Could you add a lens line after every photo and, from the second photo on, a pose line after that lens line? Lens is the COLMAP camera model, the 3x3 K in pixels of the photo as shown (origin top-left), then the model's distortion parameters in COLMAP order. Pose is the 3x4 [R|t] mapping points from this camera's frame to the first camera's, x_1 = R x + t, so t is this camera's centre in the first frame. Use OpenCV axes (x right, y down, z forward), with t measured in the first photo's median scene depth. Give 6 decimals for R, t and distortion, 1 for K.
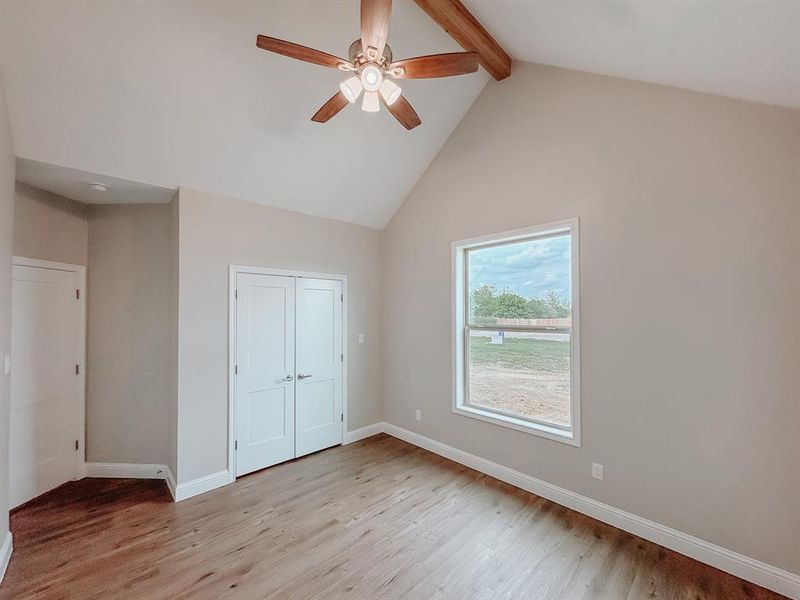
lens RADIAL K [[330.7, 0, 395.0], [0, 330.7, 309.0], [0, 0, 1]] dist [0.012590, 0.000076]
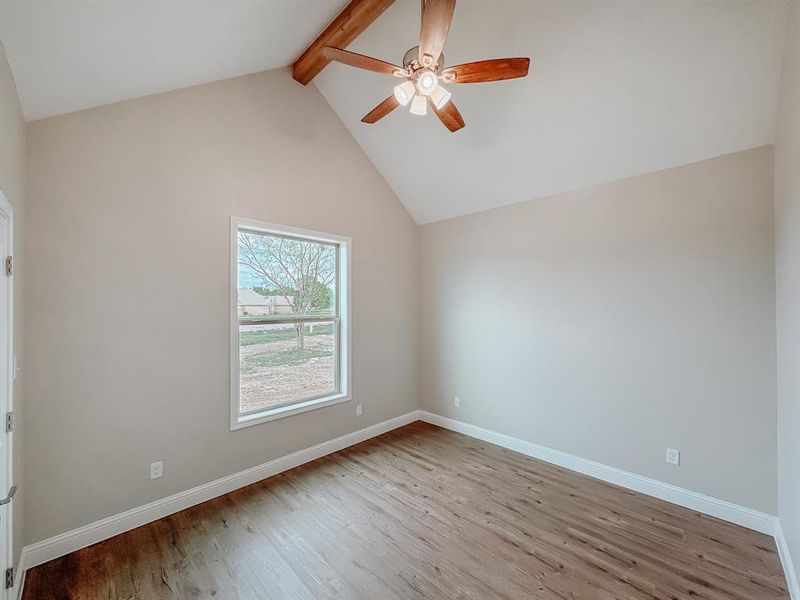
lens RADIAL K [[315.8, 0, 410.2], [0, 315.8, 302.8], [0, 0, 1]] dist [-0.000794, -0.000094]
pose [[-0.045307, 0.001674, 0.998972, -0.685513], [-0.016488, 0.999861, -0.002424, -0.003615], [-0.998837, -0.016581, -0.045273, 0.689334]]
